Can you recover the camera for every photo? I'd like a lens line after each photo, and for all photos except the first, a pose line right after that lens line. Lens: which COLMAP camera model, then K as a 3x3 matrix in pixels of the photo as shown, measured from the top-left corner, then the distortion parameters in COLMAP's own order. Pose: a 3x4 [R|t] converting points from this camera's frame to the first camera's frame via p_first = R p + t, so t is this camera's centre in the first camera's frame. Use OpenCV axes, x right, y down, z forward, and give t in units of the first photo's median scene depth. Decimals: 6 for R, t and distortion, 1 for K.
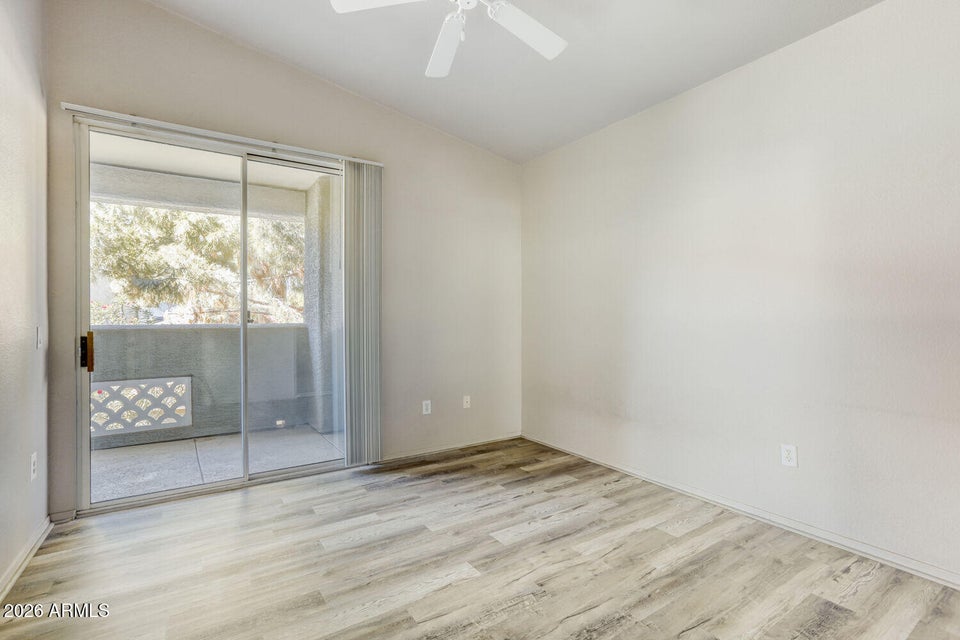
lens RADIAL K [[439.6, 0, 480.0], [0, 439.6, 320.0], [0, 0, 1]] dist [-0.040824, 0.016648]
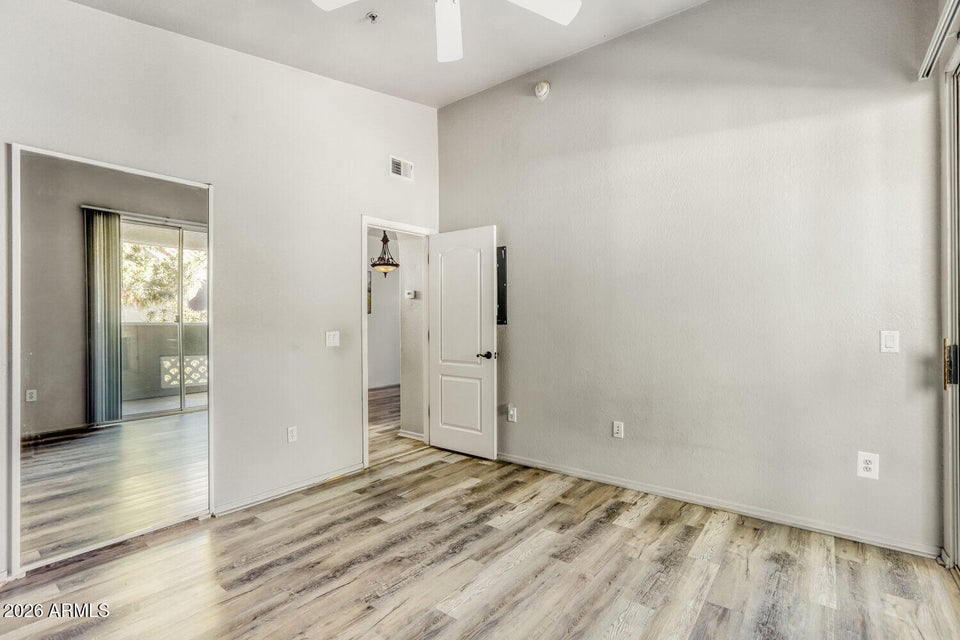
lens RADIAL K [[439.6, 0, 480.0], [0, 439.6, 320.0], [0, 0, 1]] dist [-0.040824, 0.016648]
pose [[-0.948499, 0.006698, -0.316710, 0.134335], [0.005692, 0.999975, 0.004104, -0.016097], [0.316729, 0.002090, -0.948514, 1.282574]]
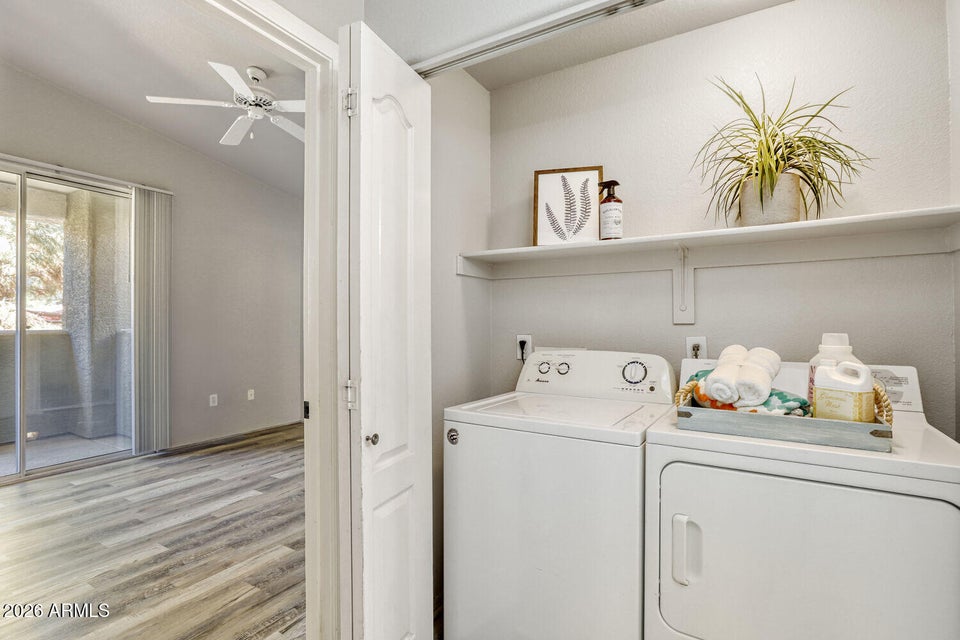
lens RADIAL K [[439.6, 0, 480.0], [0, 439.6, 320.0], [0, 0, 1]] dist [-0.040824, 0.016648]
pose [[0.896579, 0.004878, 0.442857, 0.005254], [0.001270, 0.999907, -0.013587, -0.000411], [-0.442882, 0.012744, 0.896489, -0.482132]]
